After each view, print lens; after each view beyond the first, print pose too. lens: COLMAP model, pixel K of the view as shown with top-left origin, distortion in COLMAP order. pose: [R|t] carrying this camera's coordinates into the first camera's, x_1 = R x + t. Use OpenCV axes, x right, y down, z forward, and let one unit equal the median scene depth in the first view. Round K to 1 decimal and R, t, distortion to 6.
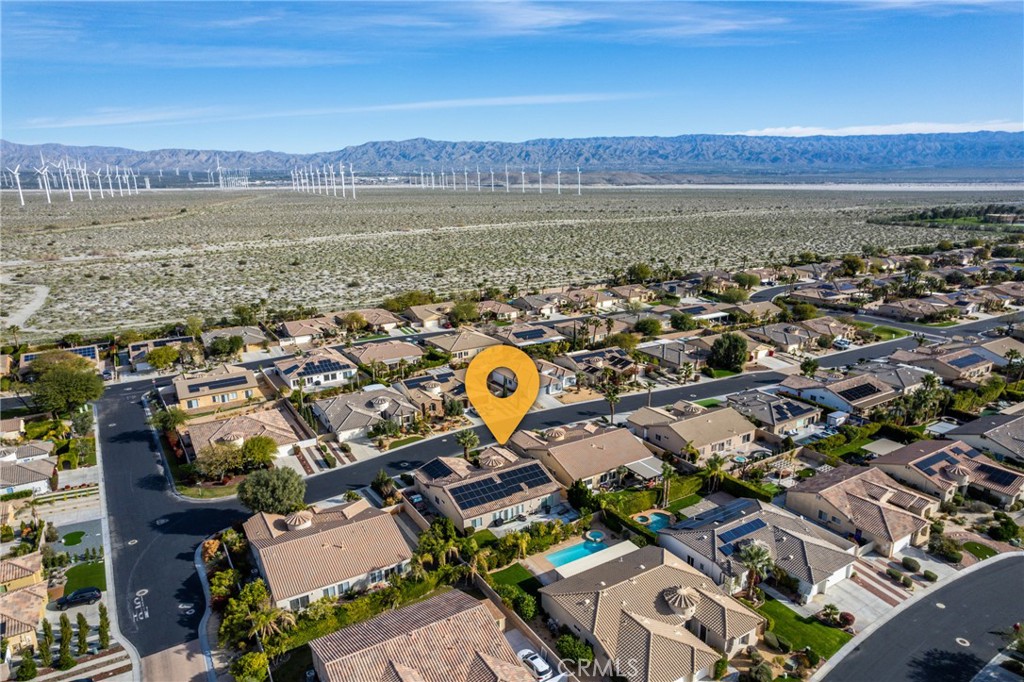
lens RADIAL K [[672.5, 0, 514.4], [0, 672.5, 328.6], [0, 0, 1]] dist [-0.081958, 0.084600]
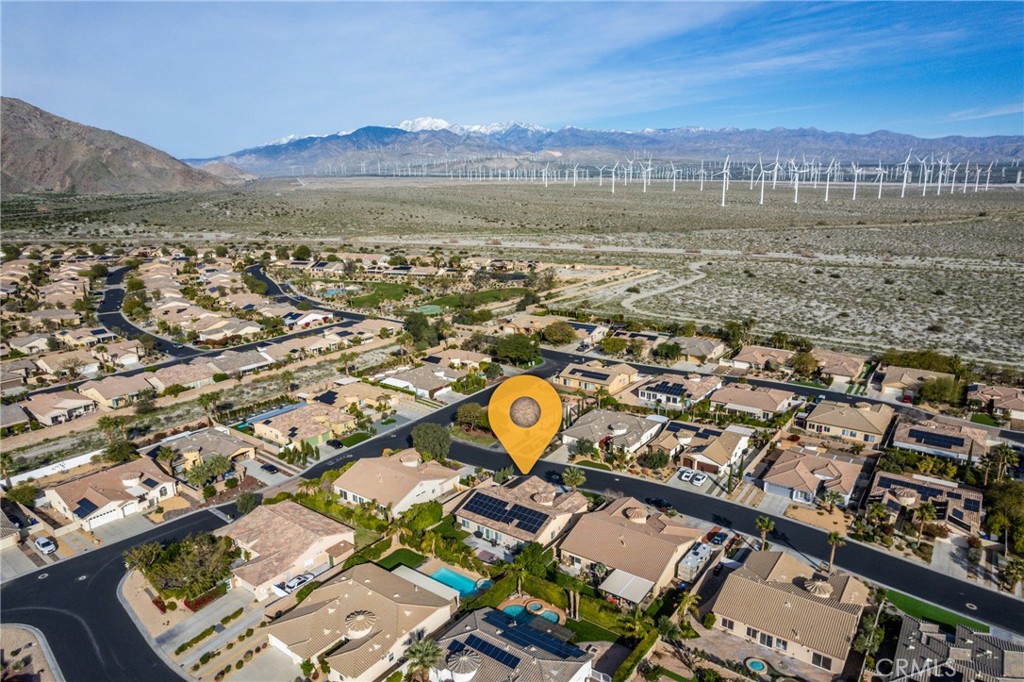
lens RADIAL K [[672.5, 0, 514.4], [0, 672.5, 328.6], [0, 0, 1]] dist [-0.081958, 0.084600]
pose [[0.364398, 0.218415, -0.905267, 0.651016], [-0.203369, 0.967307, 0.151521, -0.168014], [0.908766, 0.128890, 0.396904, 0.354667]]
